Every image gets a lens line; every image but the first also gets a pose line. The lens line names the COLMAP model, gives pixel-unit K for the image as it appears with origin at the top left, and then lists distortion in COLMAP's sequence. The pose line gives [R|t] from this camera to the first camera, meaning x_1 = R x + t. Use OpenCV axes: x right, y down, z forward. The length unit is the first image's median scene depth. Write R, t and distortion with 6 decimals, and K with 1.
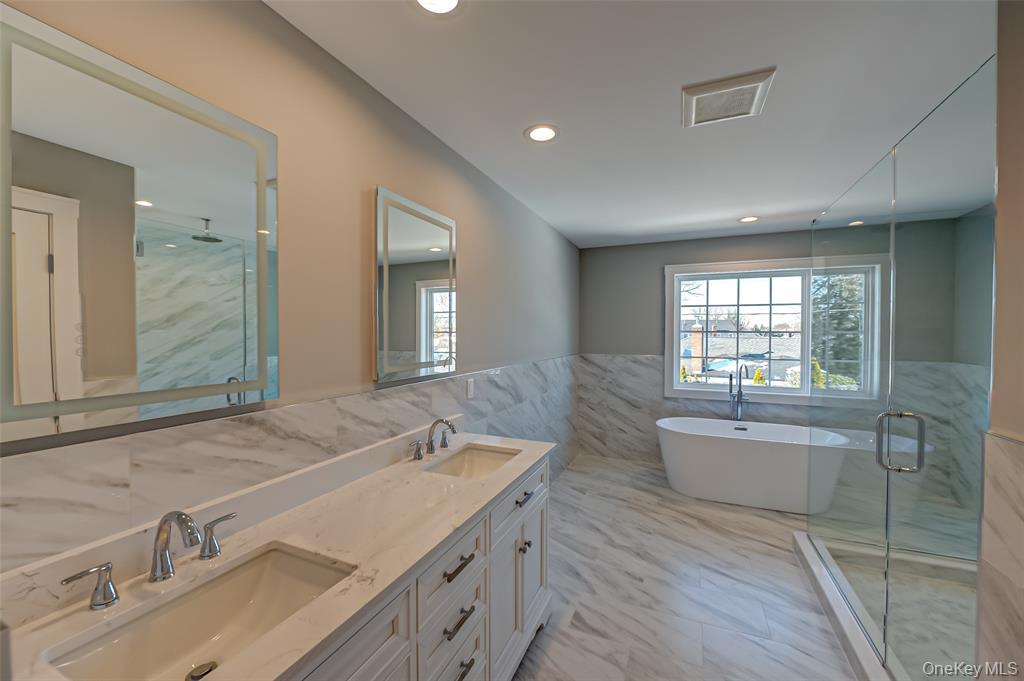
lens RADIAL K [[402.0, 0, 514.2], [0, 402.0, 338.6], [0, 0, 1]] dist [-0.009193, -0.000233]
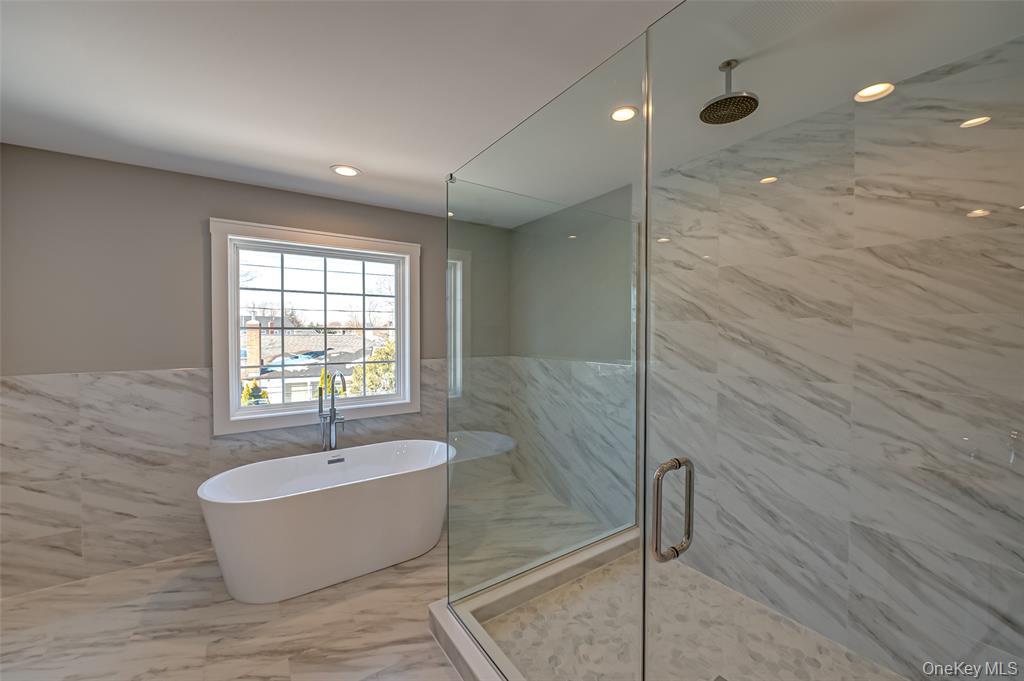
lens RADIAL K [[402.0, 0, 514.2], [0, 402.0, 338.6], [0, 0, 1]] dist [-0.009193, -0.000233]
pose [[0.533920, -0.019239, 0.845316, 0.120028], [0.013059, 0.999809, 0.014506, -0.004320], [-0.845434, 0.003294, 0.534070, 0.323709]]
